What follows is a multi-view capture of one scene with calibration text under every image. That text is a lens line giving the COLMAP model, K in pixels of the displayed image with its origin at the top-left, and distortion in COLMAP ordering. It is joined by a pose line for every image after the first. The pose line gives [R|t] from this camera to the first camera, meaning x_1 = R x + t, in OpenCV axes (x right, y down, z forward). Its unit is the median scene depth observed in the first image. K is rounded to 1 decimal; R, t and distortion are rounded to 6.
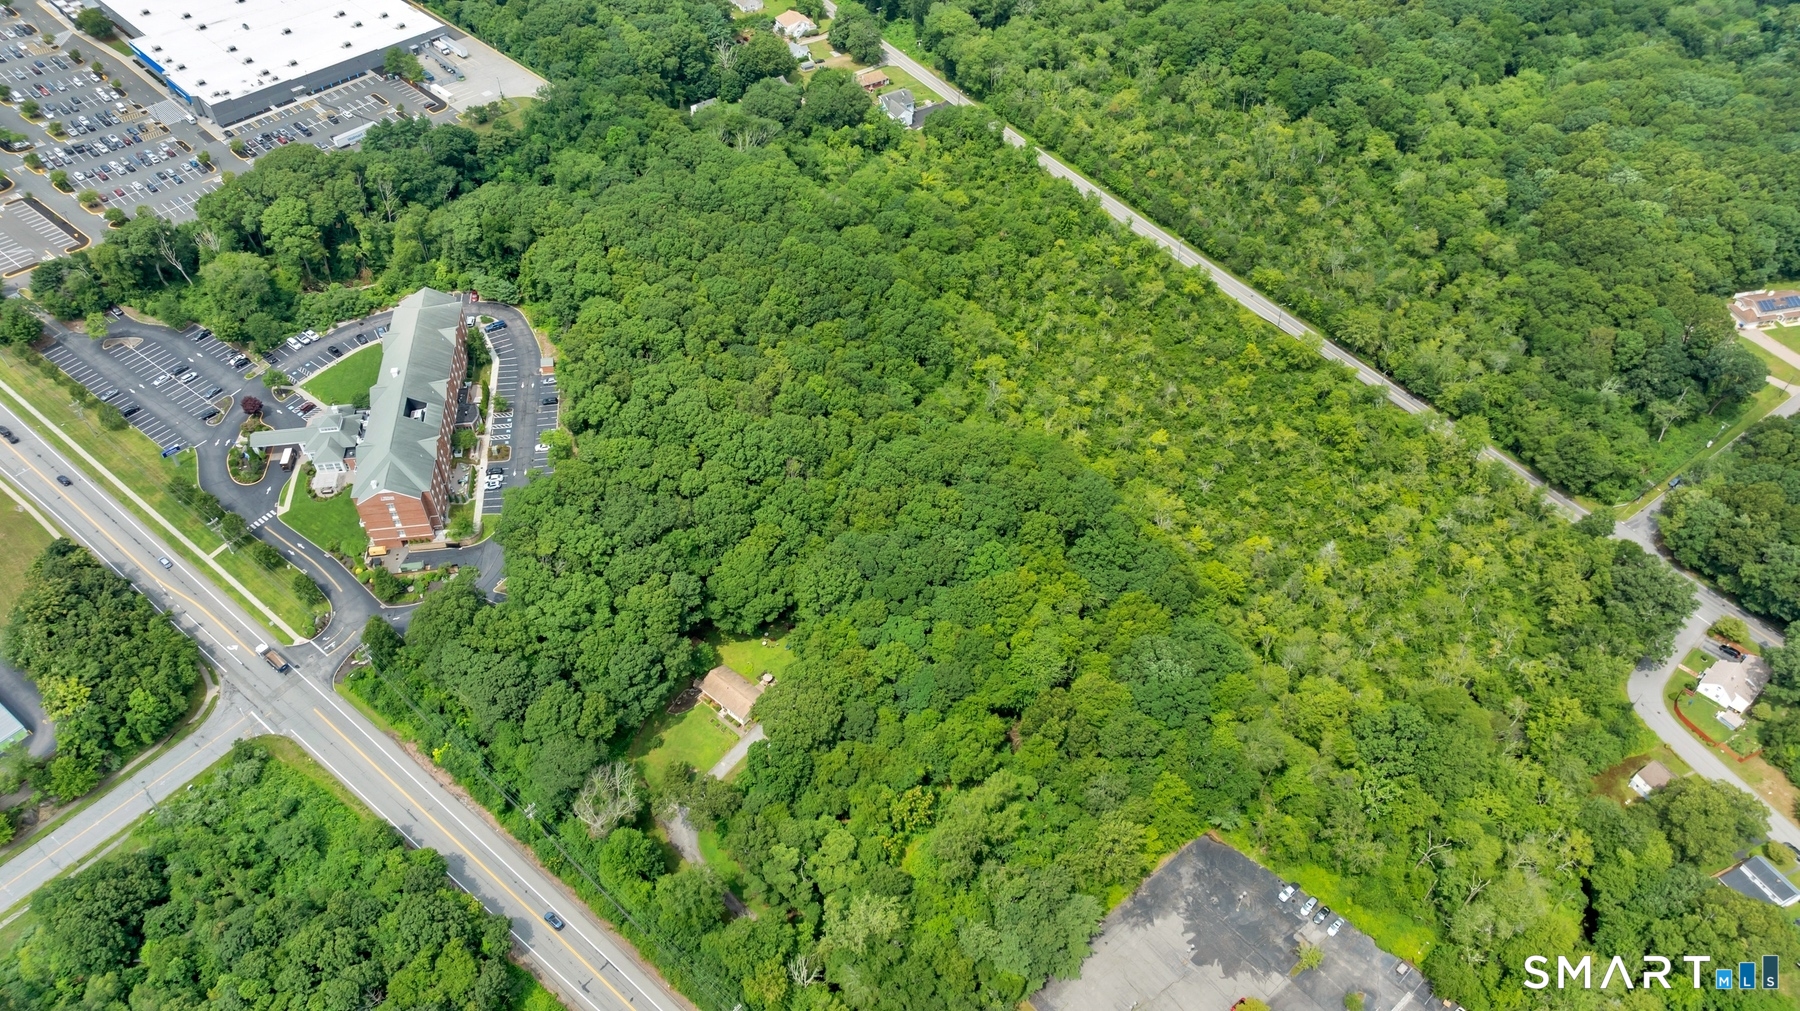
lens RADIAL K [[1270.1, 0, 896.8], [0, 1270.1, 500.6], [0, 0, 1]] dist [-0.043368, 0.043190]
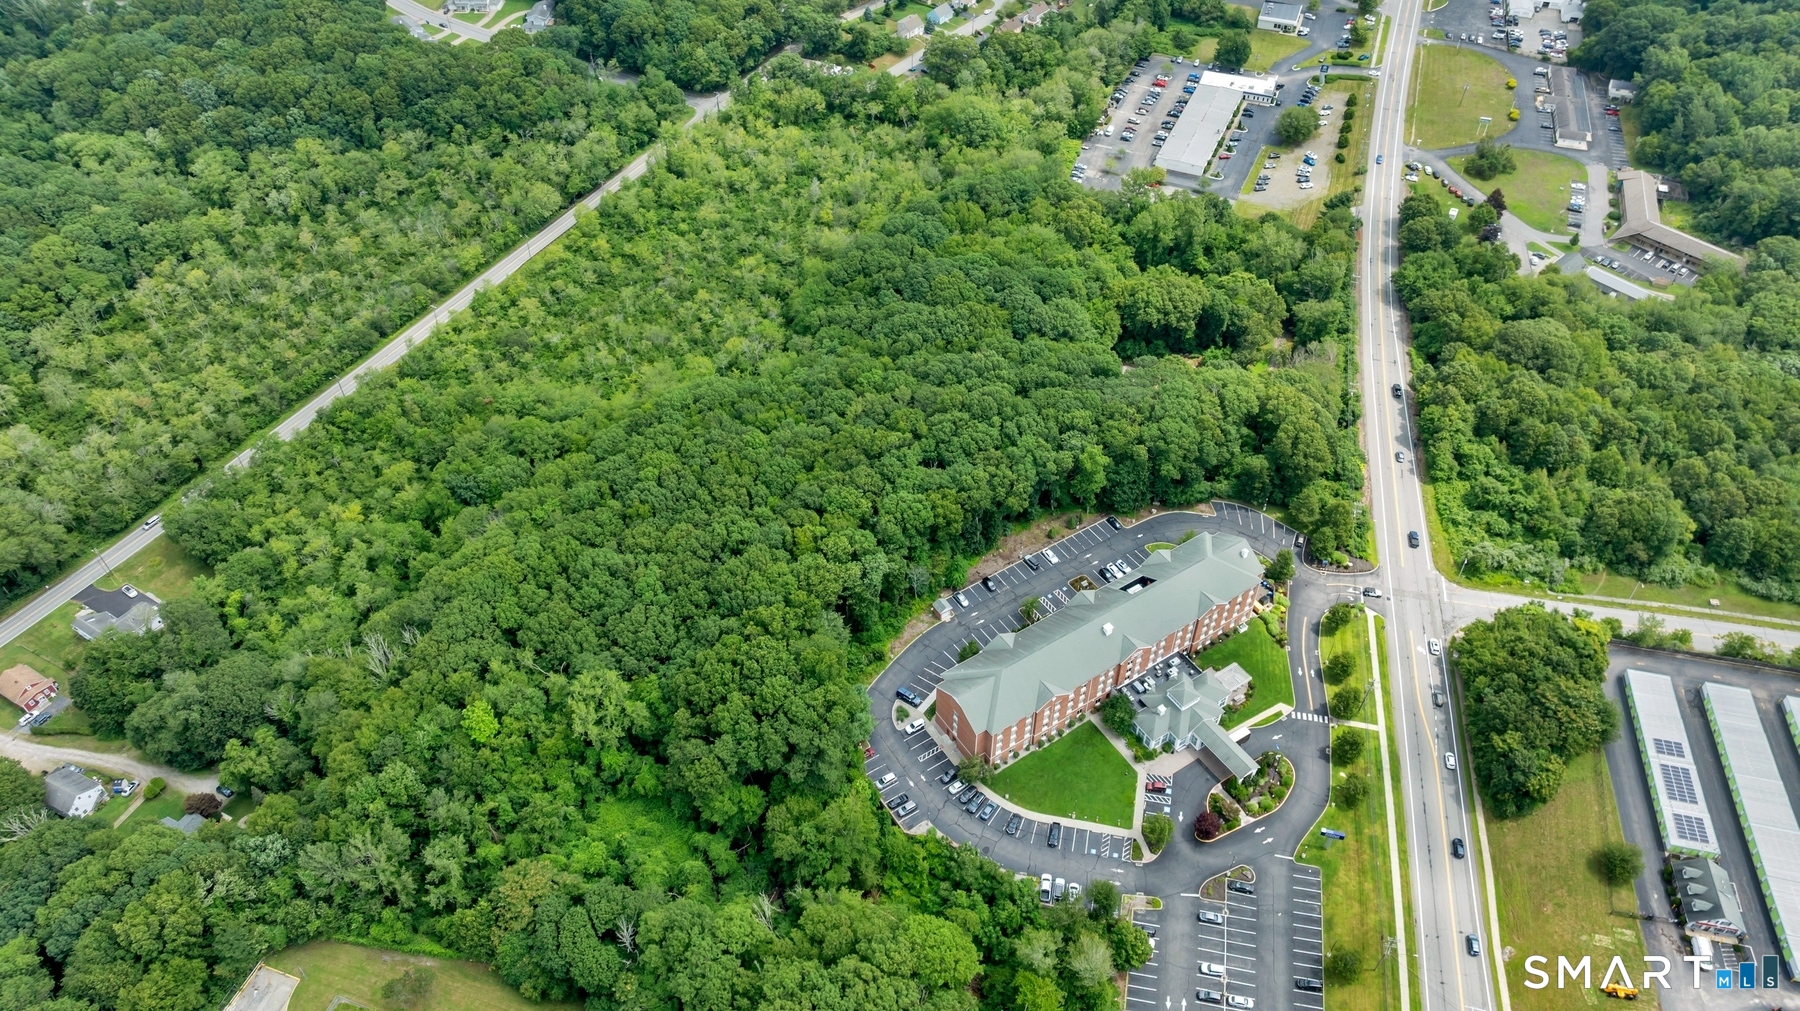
lens RADIAL K [[1270.1, 0, 896.8], [0, 1270.1, 500.6], [0, 0, 1]] dist [-0.043368, 0.043190]
pose [[-0.427718, -0.640210, 0.638113, -0.729279], [0.645949, 0.277339, 0.711220, -0.719878], [-0.632303, 0.716390, 0.294920, 0.703149]]
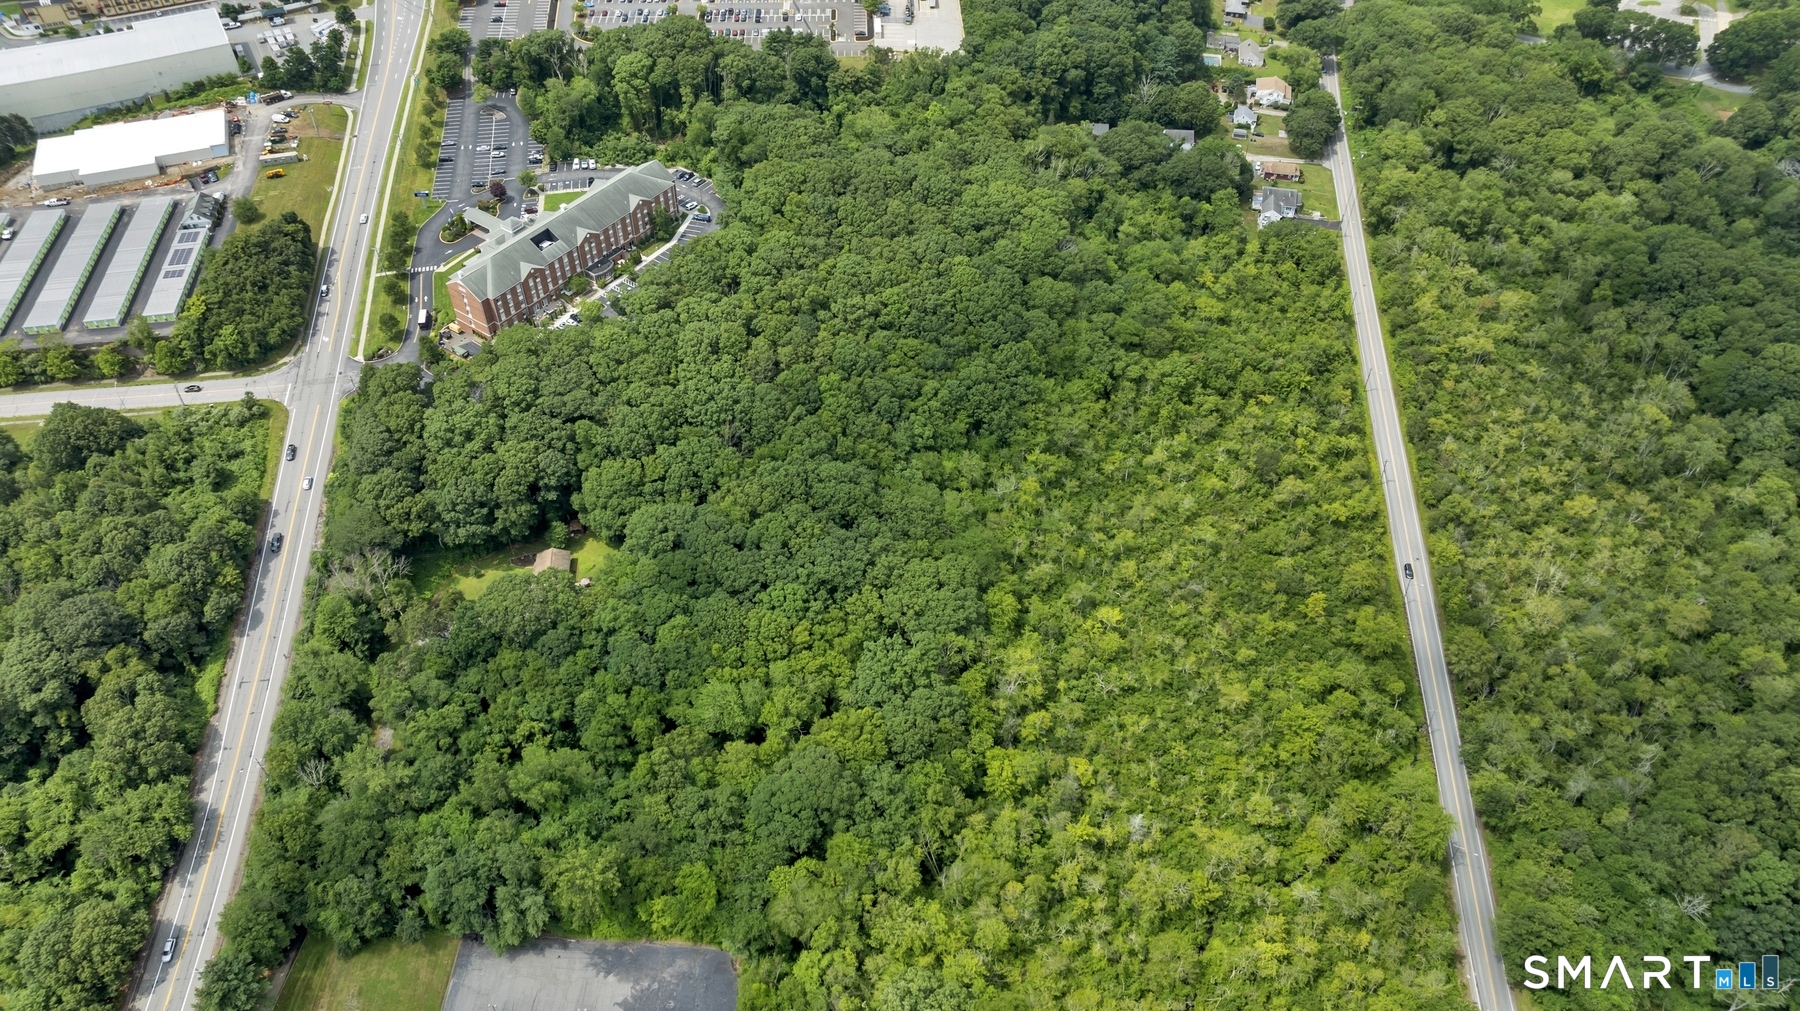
lens RADIAL K [[1270.1, 0, 896.8], [0, 1270.1, 500.6], [0, 0, 1]] dist [-0.043368, 0.043190]
pose [[0.723970, 0.490117, -0.485441, 0.474733], [-0.491965, 0.860129, 0.134714, -0.159571], [0.483568, 0.141291, 0.863828, 0.156638]]
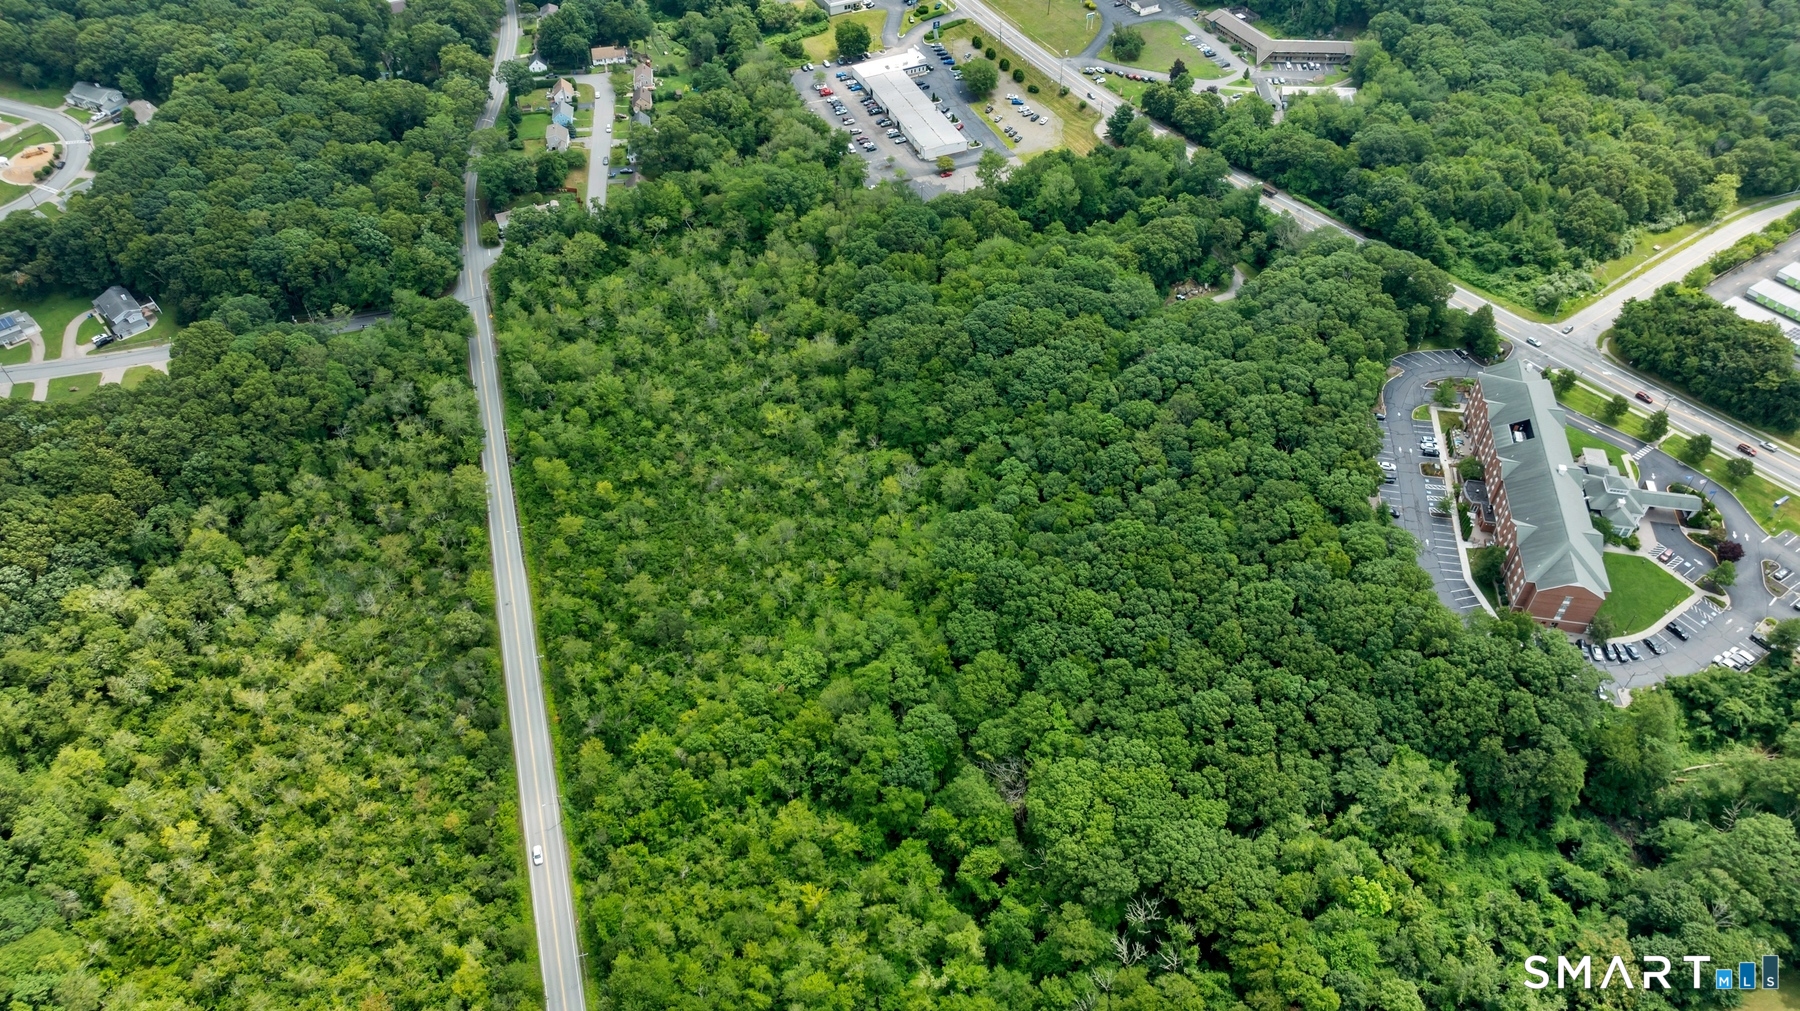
lens RADIAL K [[1262.8, 0, 896.7], [0, 1262.8, 505.6], [0, 0, 1]] dist [-0.041839, 0.041865]
pose [[-0.951225, -0.219459, 0.216815, -0.121170], [0.219416, 0.012756, 0.975548, -1.003108], [-0.216859, 0.975538, 0.036019, 0.987071]]
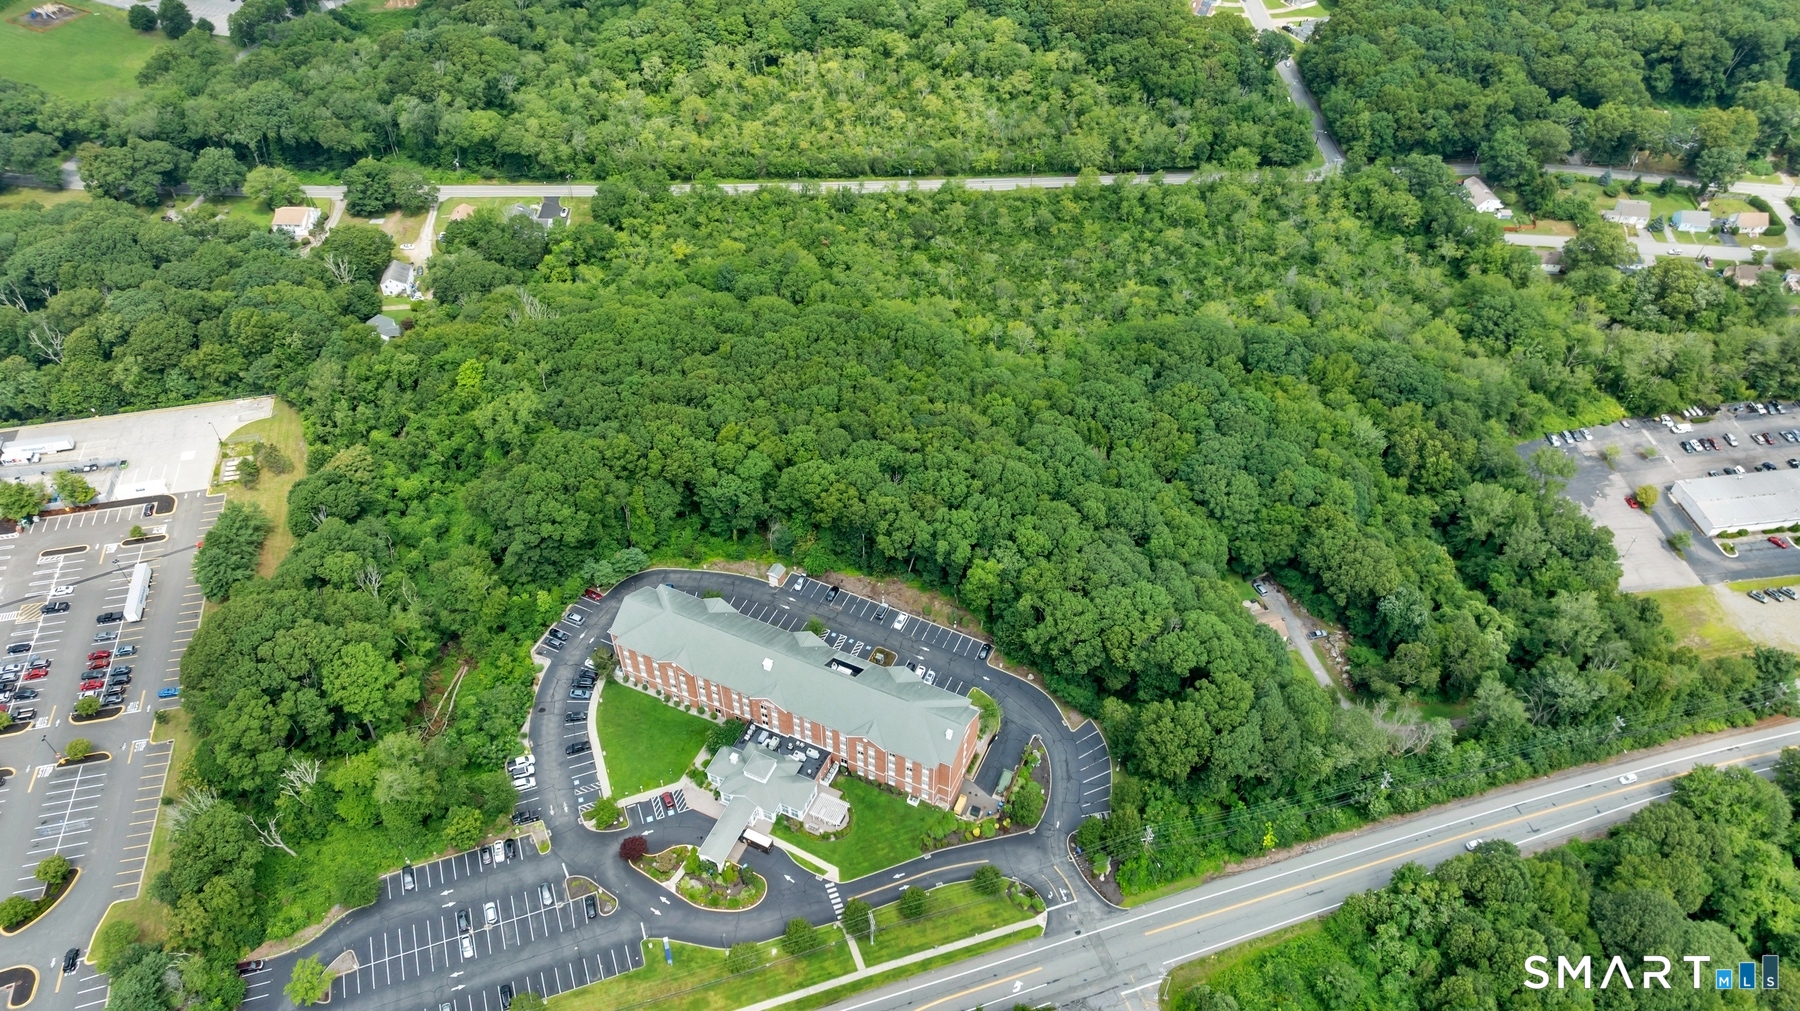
lens RADIAL K [[1270.1, 0, 896.8], [0, 1270.1, 500.6], [0, 0, 1]] dist [-0.043368, 0.043190]
pose [[0.540108, -0.596981, 0.593208, -0.689735], [0.599462, 0.767626, 0.226706, -0.282431], [-0.590701, 0.233160, 0.772469, 0.274711]]
